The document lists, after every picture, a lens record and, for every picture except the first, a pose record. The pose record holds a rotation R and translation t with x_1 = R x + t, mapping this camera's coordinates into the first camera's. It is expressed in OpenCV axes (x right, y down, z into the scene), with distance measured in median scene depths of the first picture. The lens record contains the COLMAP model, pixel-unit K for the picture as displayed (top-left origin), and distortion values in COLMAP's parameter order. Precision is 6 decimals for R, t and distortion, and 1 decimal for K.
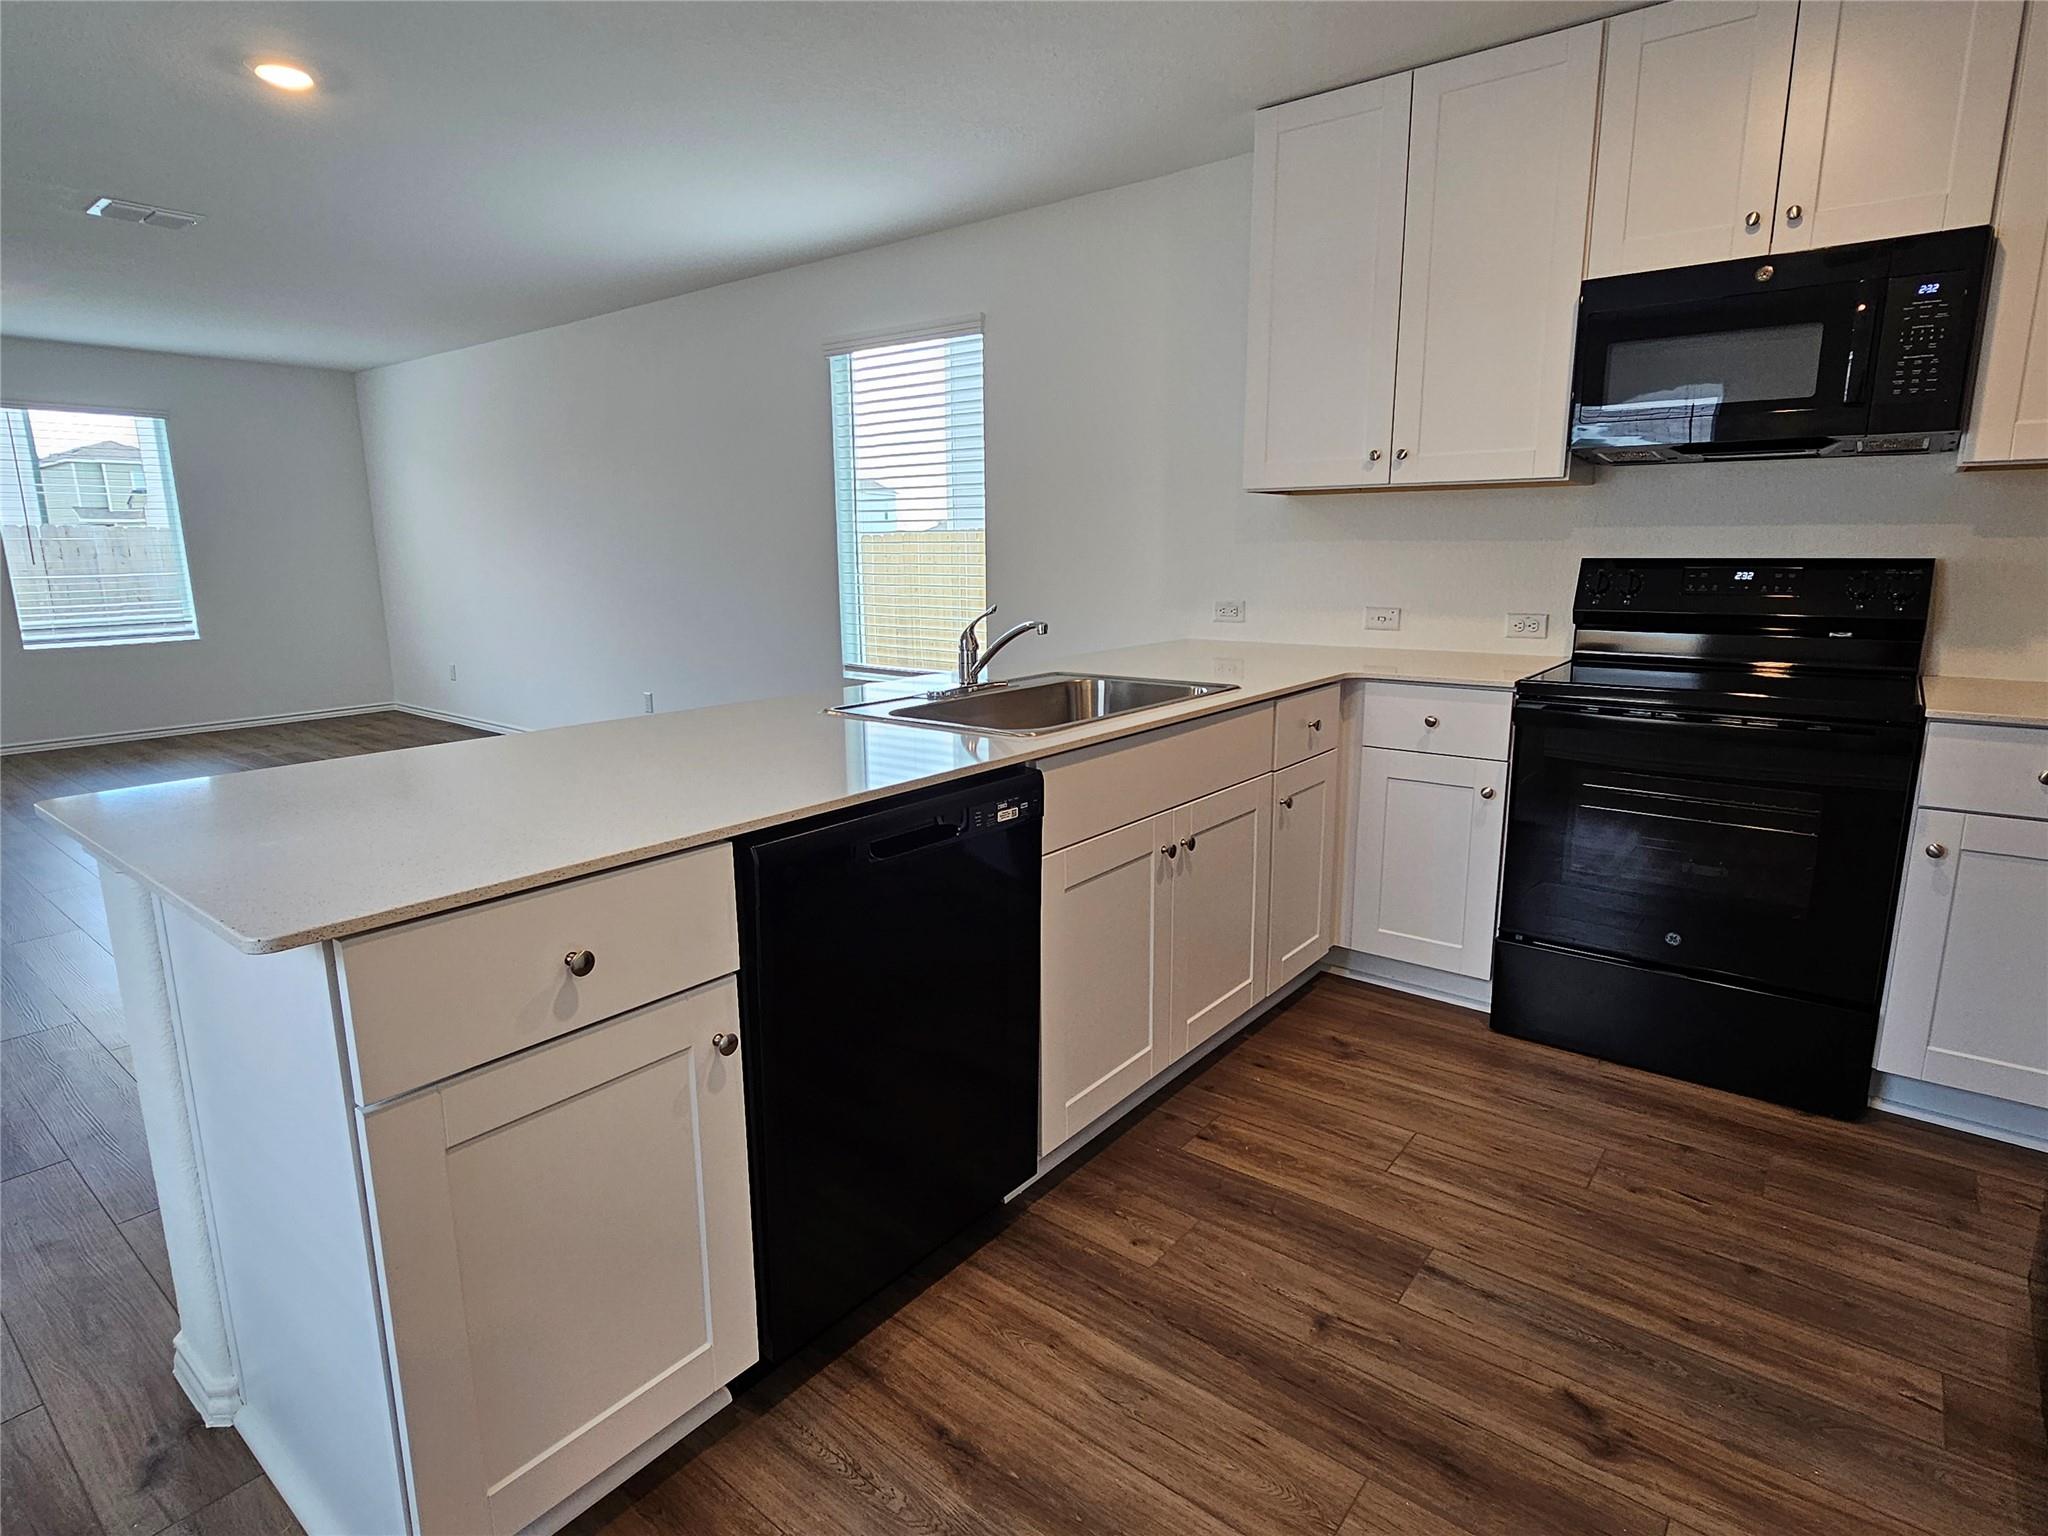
lens RADIAL K [[1084.9, 0, 1025.9], [0, 1084.9, 762.1], [0, 0, 1]] dist [-0.002499, 0.000686]
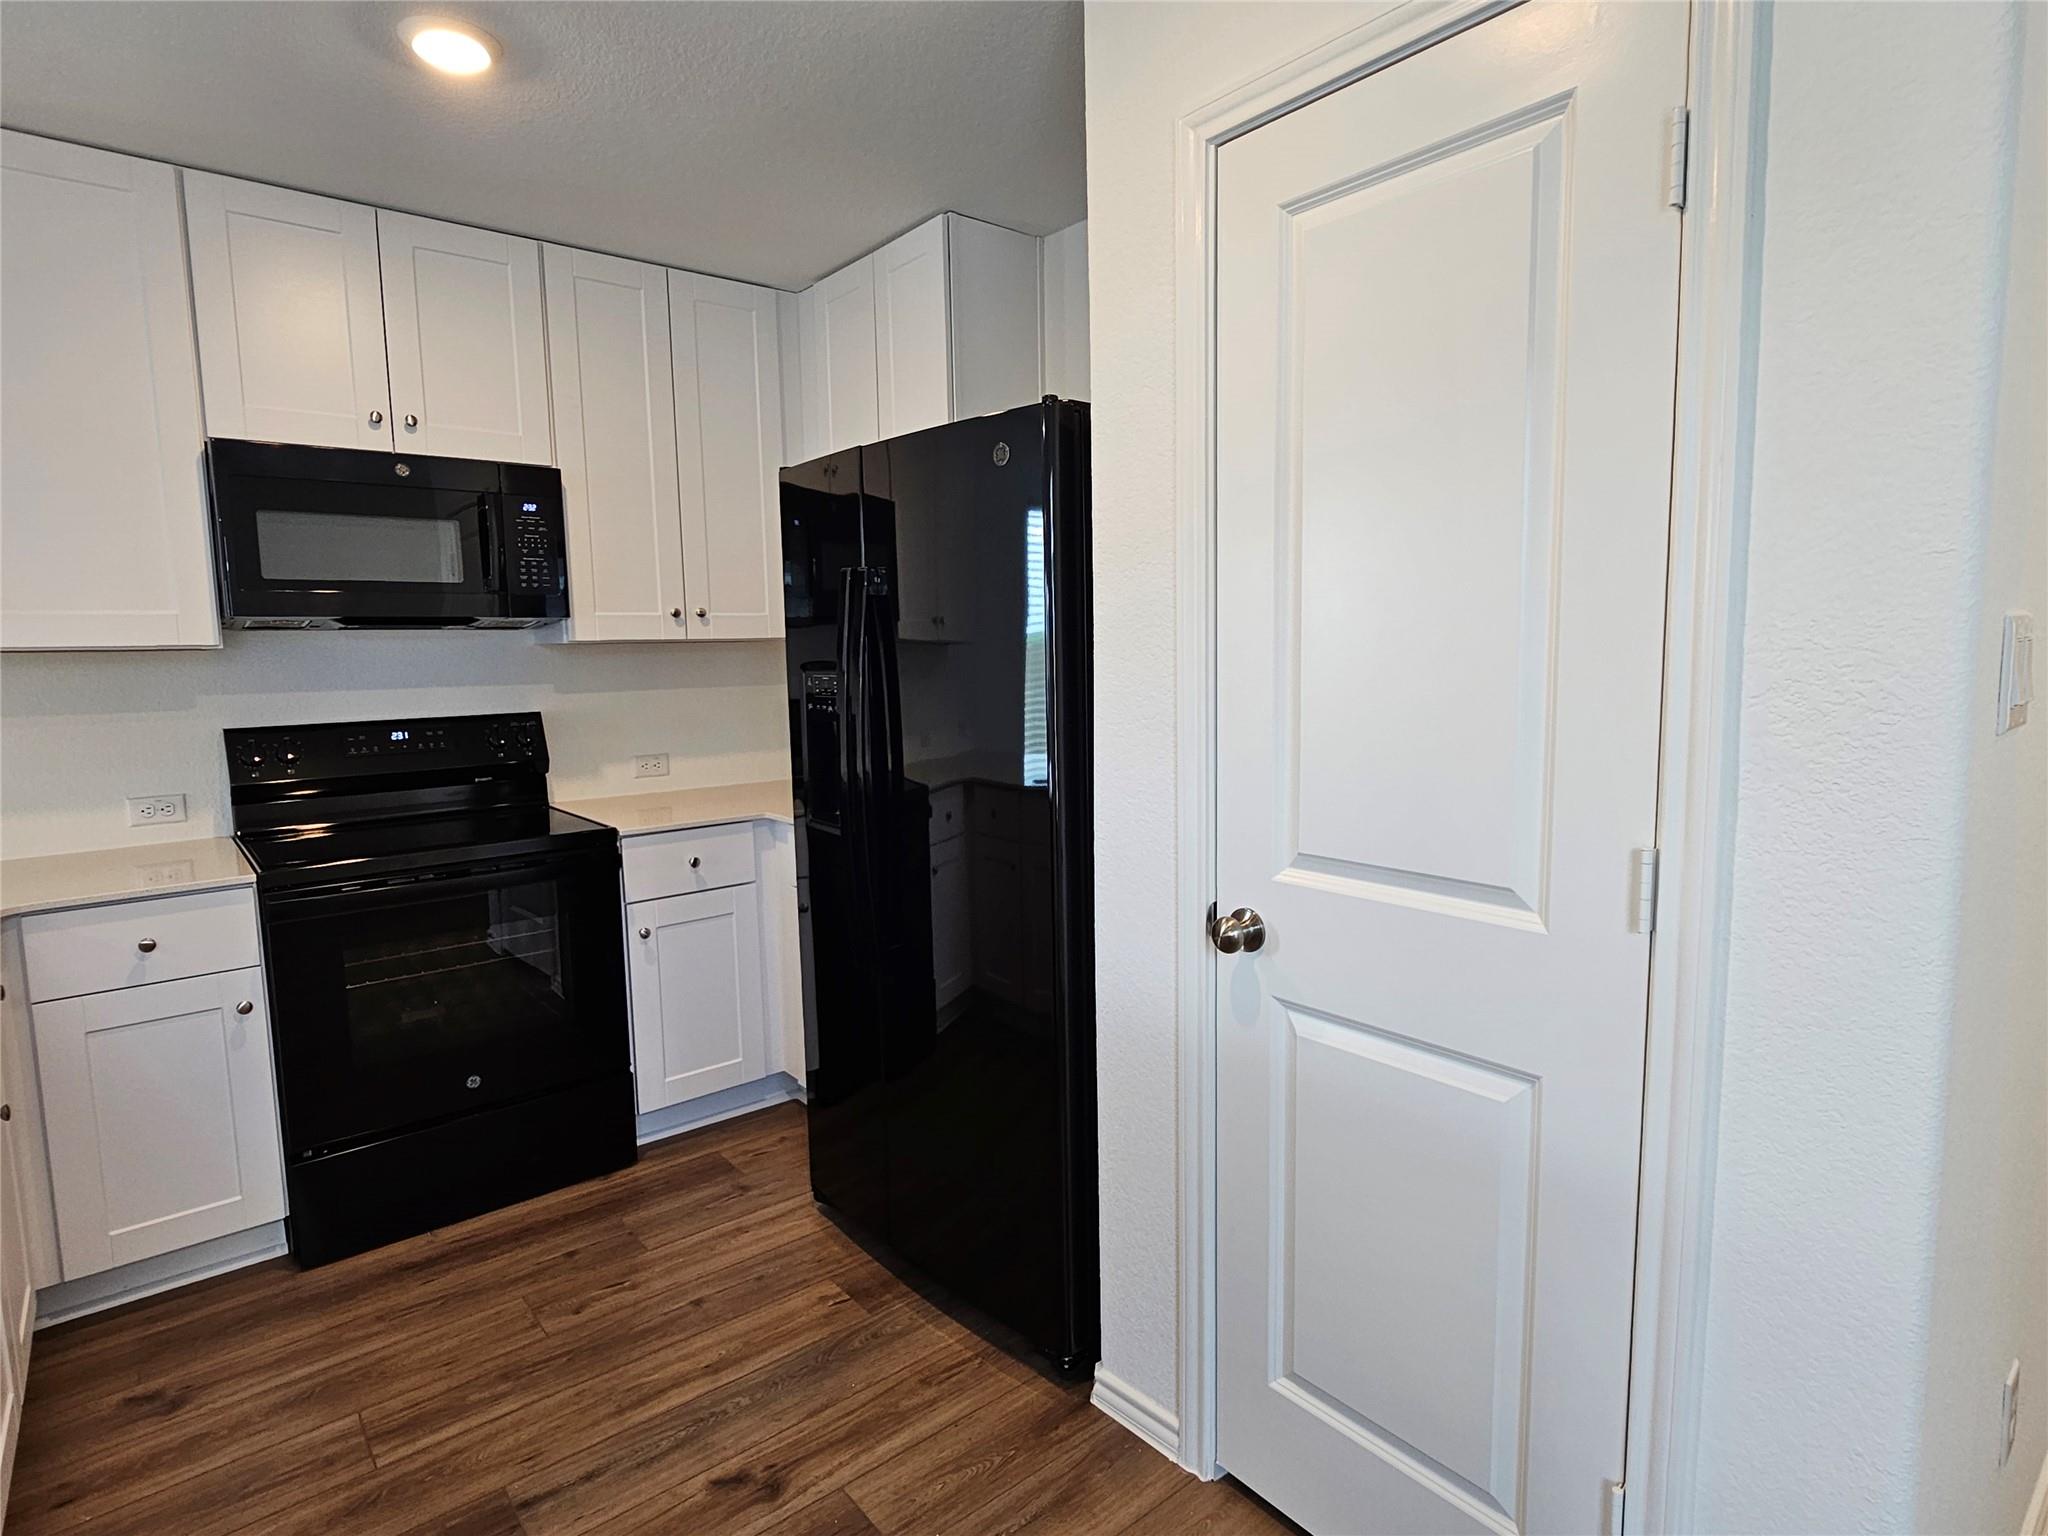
lens RADIAL K [[1084.9, 0, 1021.6], [0, 1084.9, 765.3], [0, 0, 1]] dist [-0.002499, 0.000686]
pose [[0.205132, -0.104980, 0.973088, -0.318026], [0.210730, 0.975650, 0.060833, -0.098424], [-0.955779, 0.192580, 0.222260, 0.225386]]
